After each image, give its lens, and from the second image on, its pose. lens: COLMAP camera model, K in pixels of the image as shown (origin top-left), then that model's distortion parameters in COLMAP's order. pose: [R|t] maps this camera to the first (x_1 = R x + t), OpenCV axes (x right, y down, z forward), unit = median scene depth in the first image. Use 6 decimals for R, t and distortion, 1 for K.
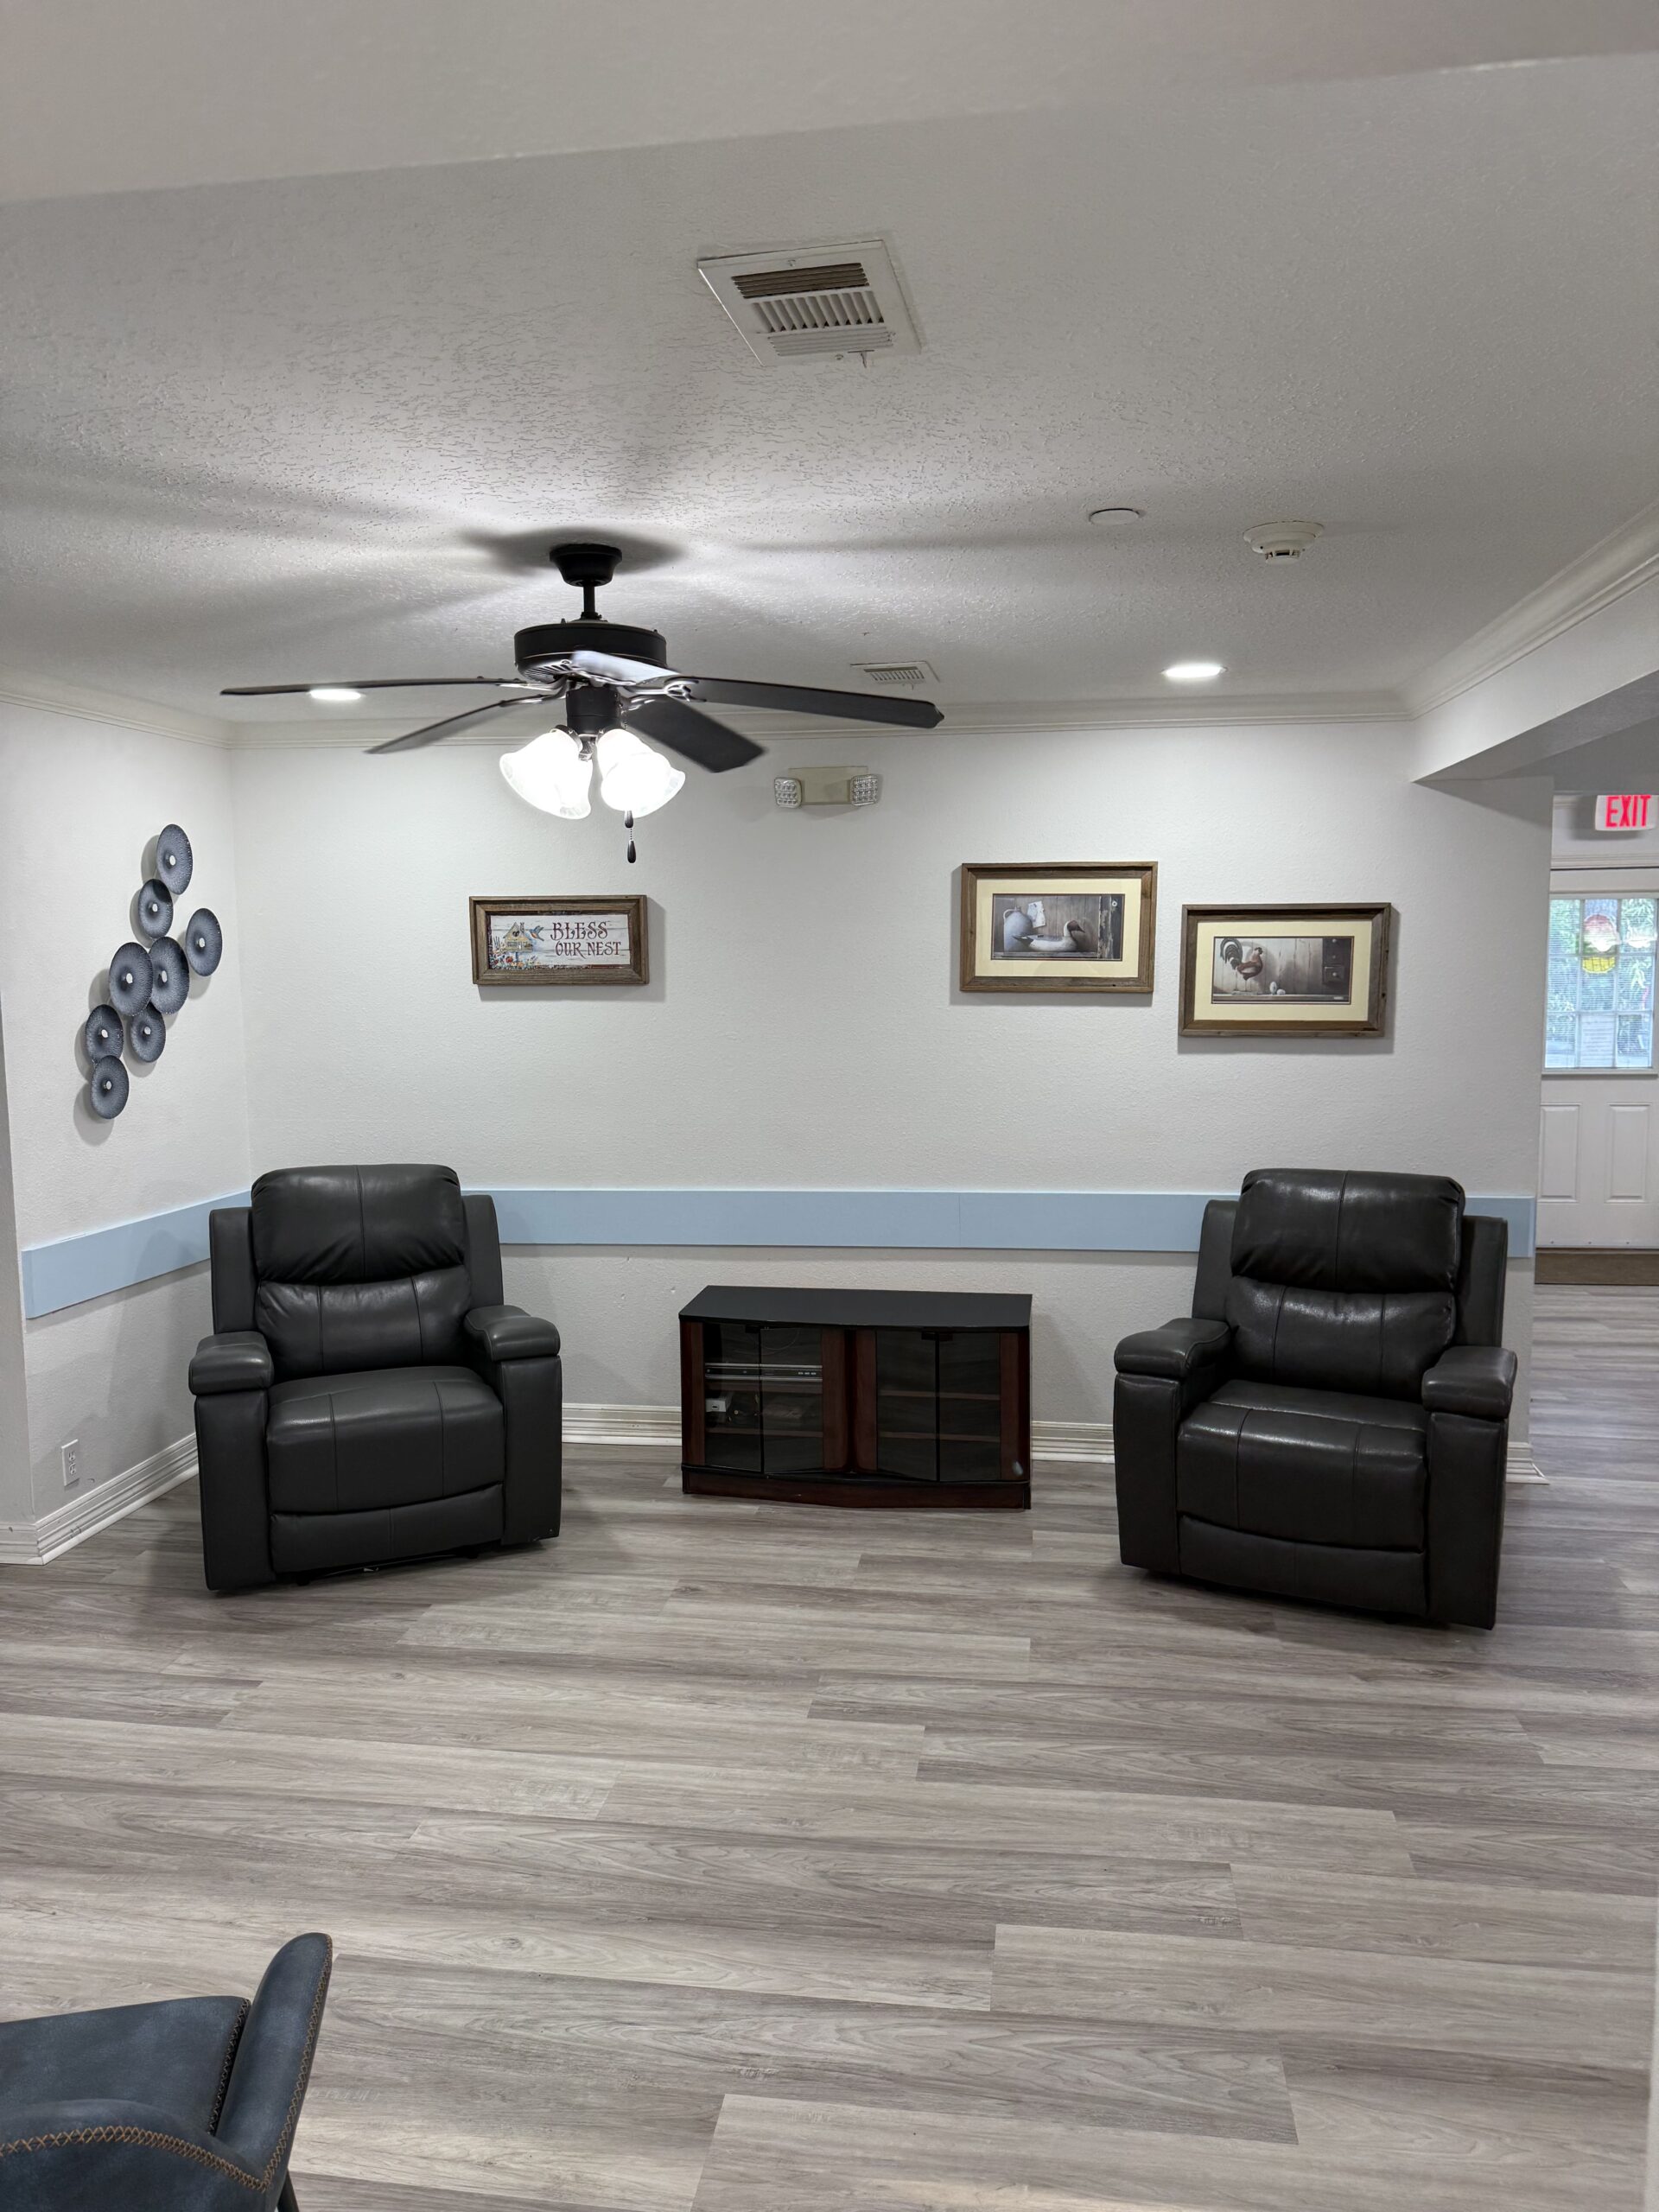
lens RADIAL K [[1604.9, 0, 829.5], [0, 1604.9, 1106.0], [0, 0, 1]] dist [-0.058973, 0.124932]
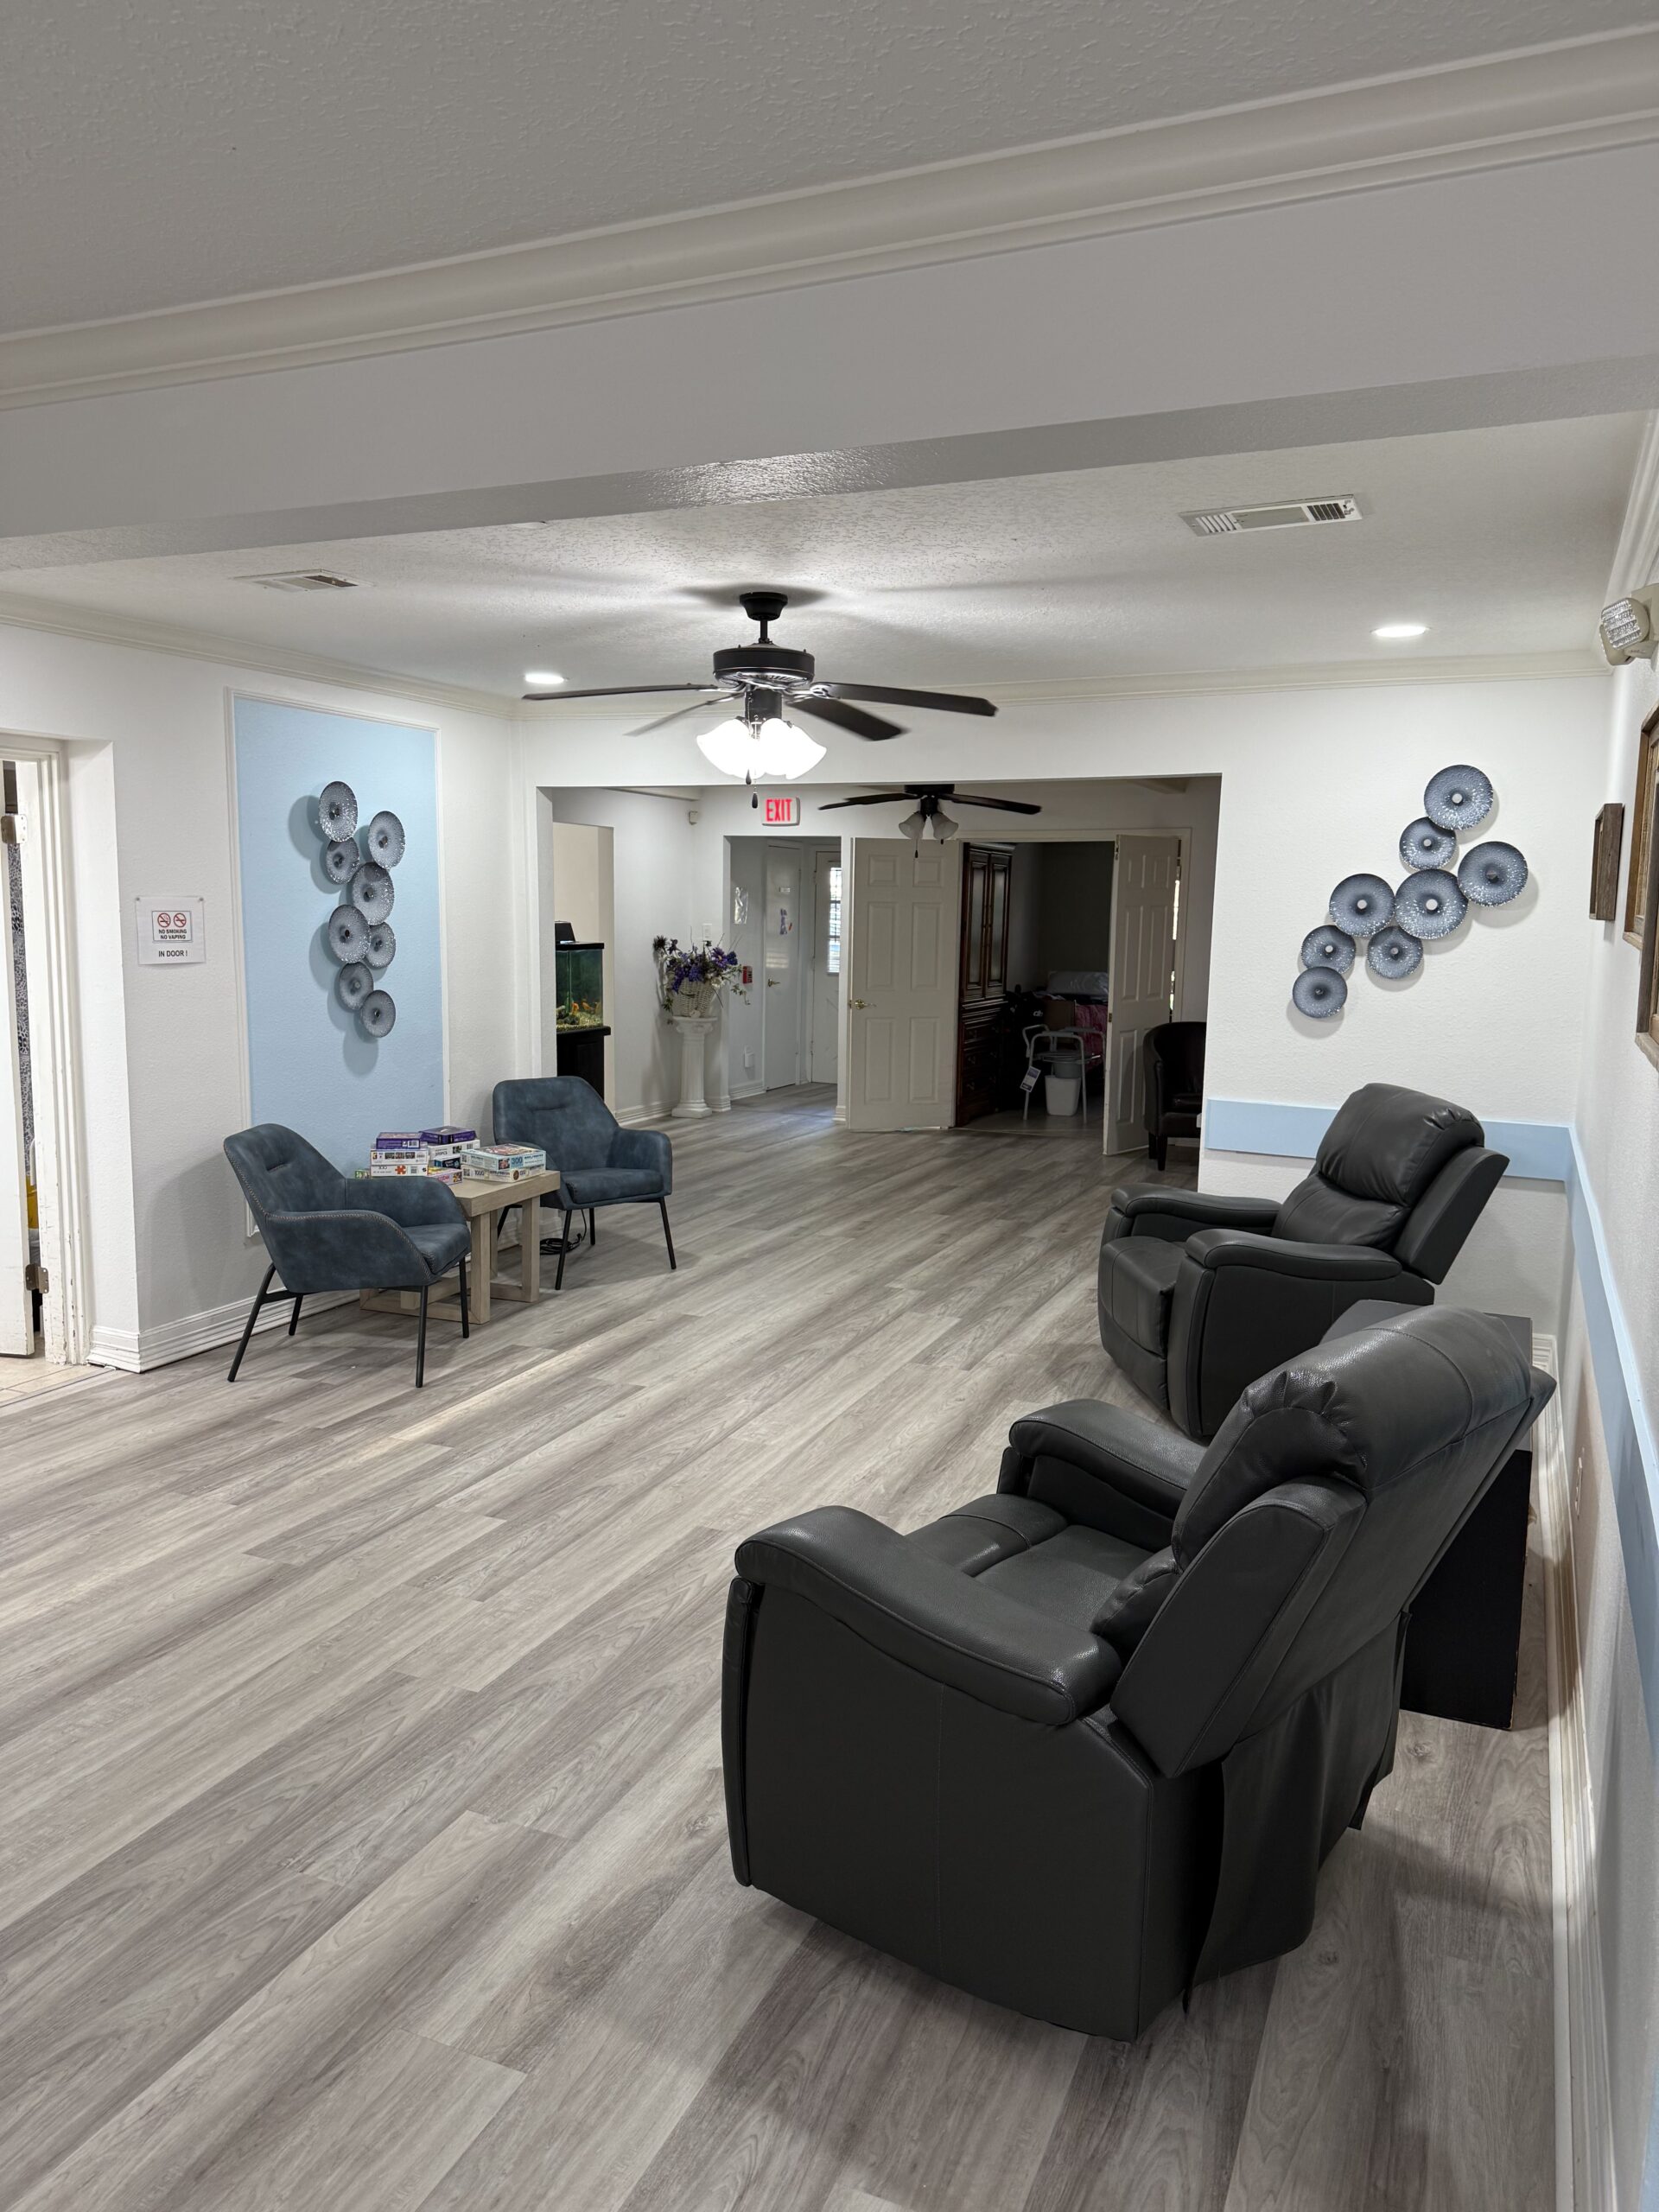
lens RADIAL K [[1562.2, 0, 829.5], [0, 1562.2, 1106.0], [0, 0, 1]] dist [0.031461, -0.001233]
pose [[-0.256675, 0.131452, -0.957517, 1.254930], [-0.124443, 0.977966, 0.167617, -0.125105], [0.958453, 0.162179, -0.234661, 1.445381]]
